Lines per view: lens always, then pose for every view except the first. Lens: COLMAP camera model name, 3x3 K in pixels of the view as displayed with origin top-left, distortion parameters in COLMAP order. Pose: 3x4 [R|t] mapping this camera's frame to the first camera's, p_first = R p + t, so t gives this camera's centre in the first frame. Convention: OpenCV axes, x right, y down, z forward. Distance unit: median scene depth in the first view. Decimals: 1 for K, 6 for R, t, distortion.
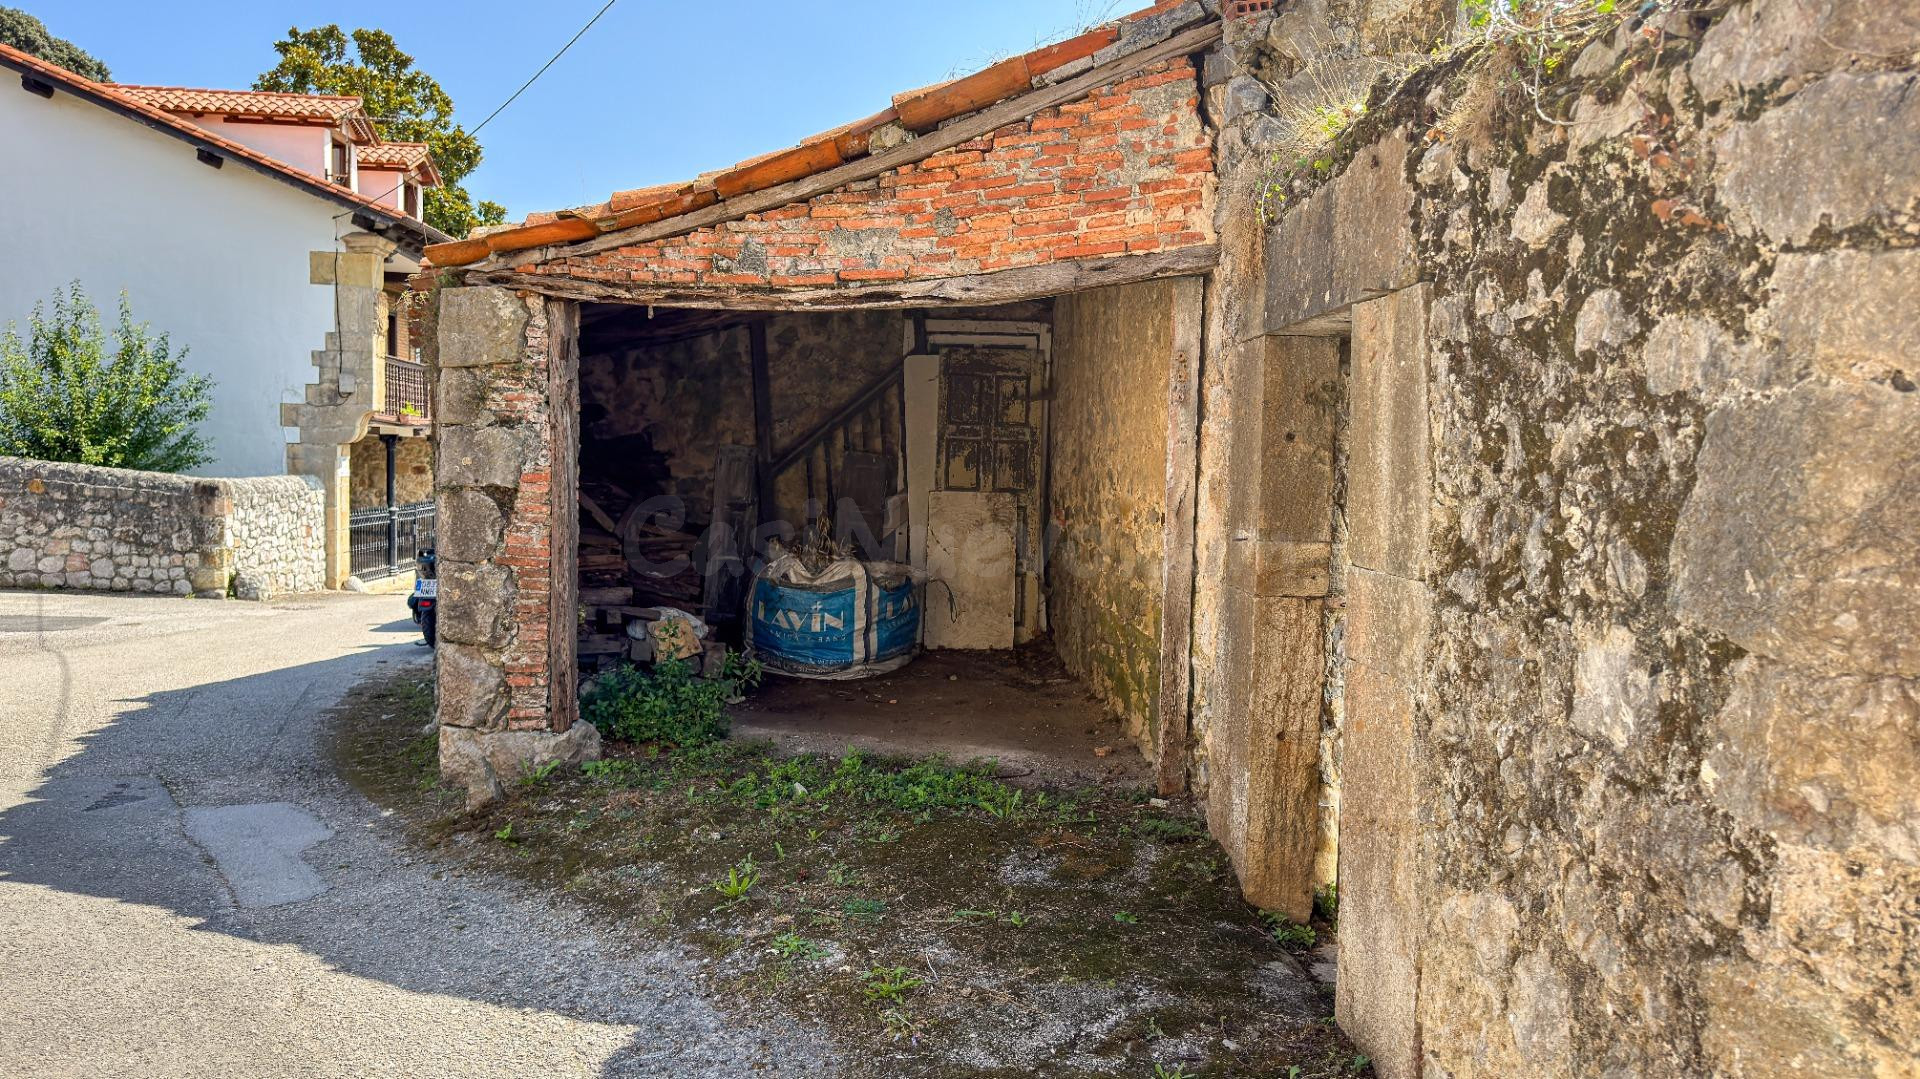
lens RADIAL K [[1384.8, 0, 960.0], [0, 1384.8, 539.5], [0, 0, 1]] dist [0.036530, -0.001587]
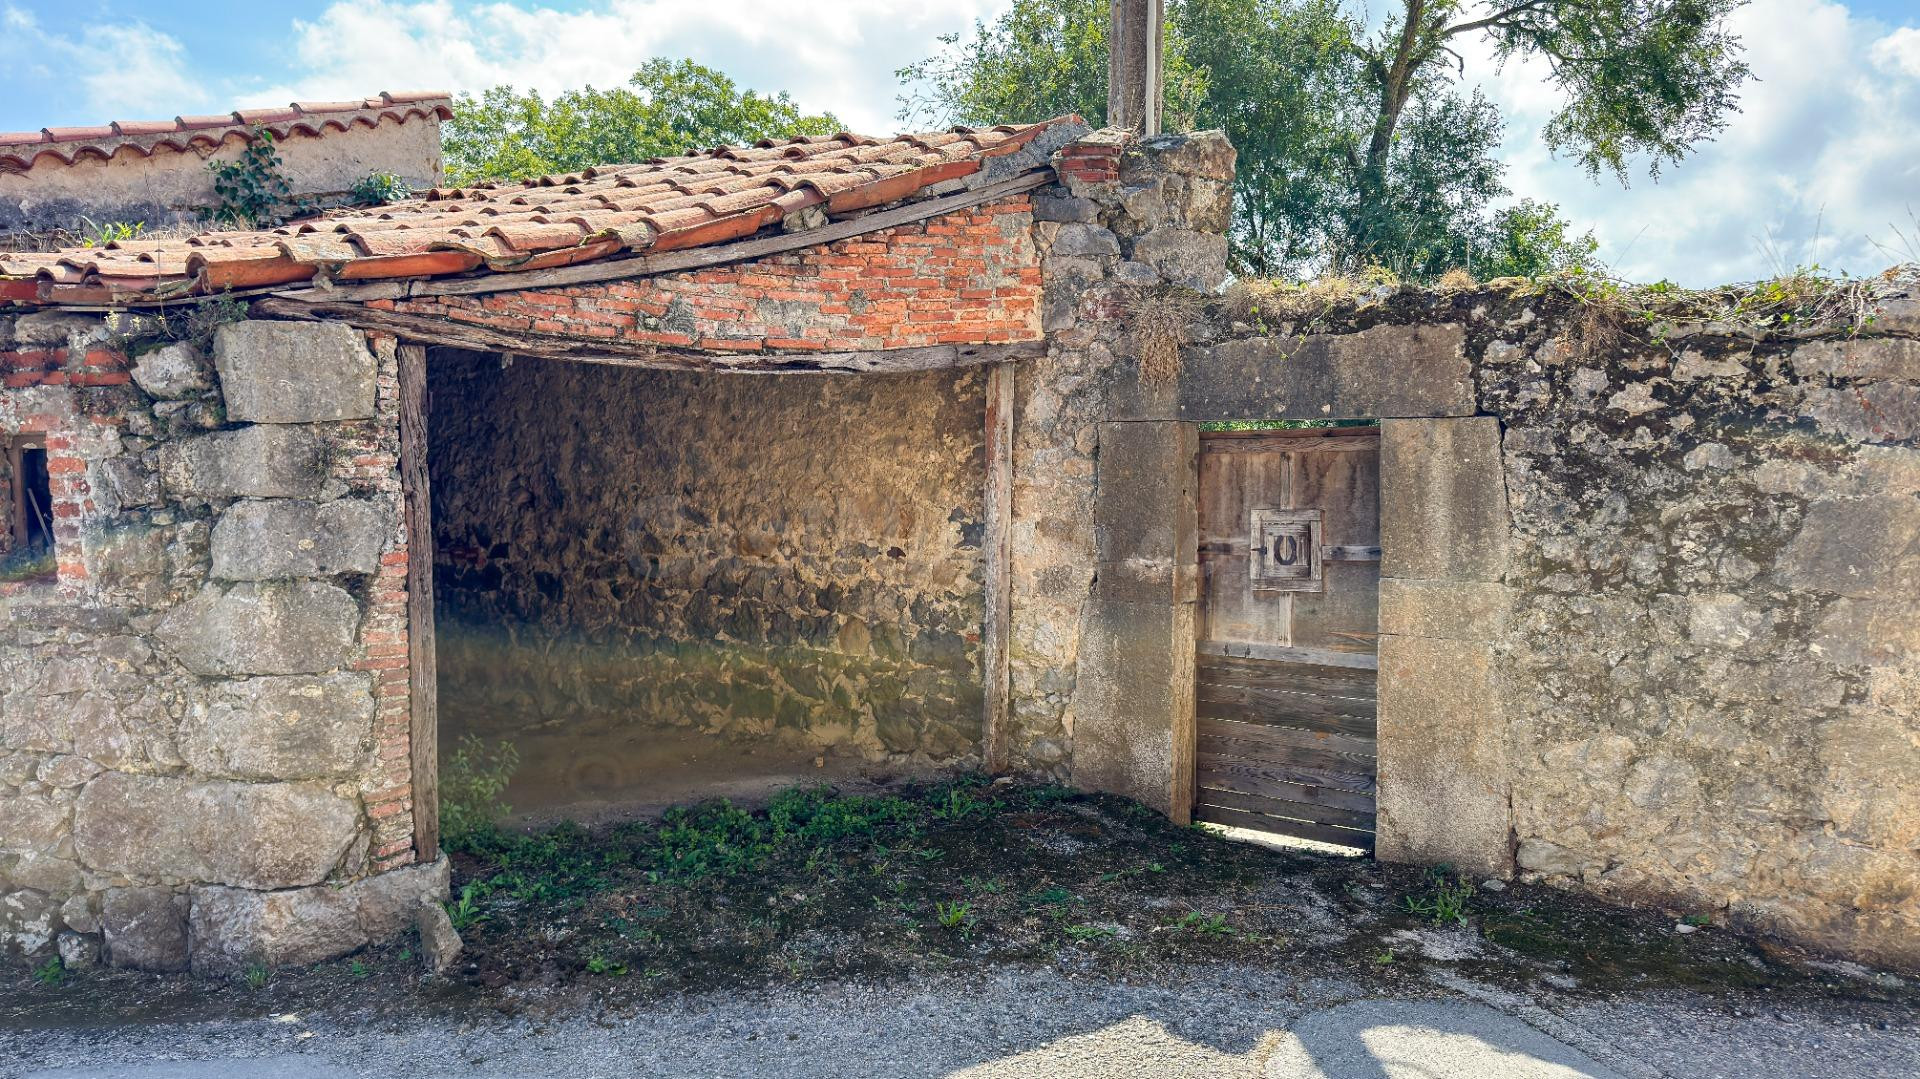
lens RADIAL K [[1381.5, 0, 960.1], [0, 1381.5, 525.1], [0, 0, 1]] dist [0.010667, 0.004207]
pose [[0.594439, -0.057044, 0.802115, -0.848716], [0.058117, 0.997920, 0.027900, -0.075513], [-0.802038, 0.030032, 0.596518, 0.274319]]
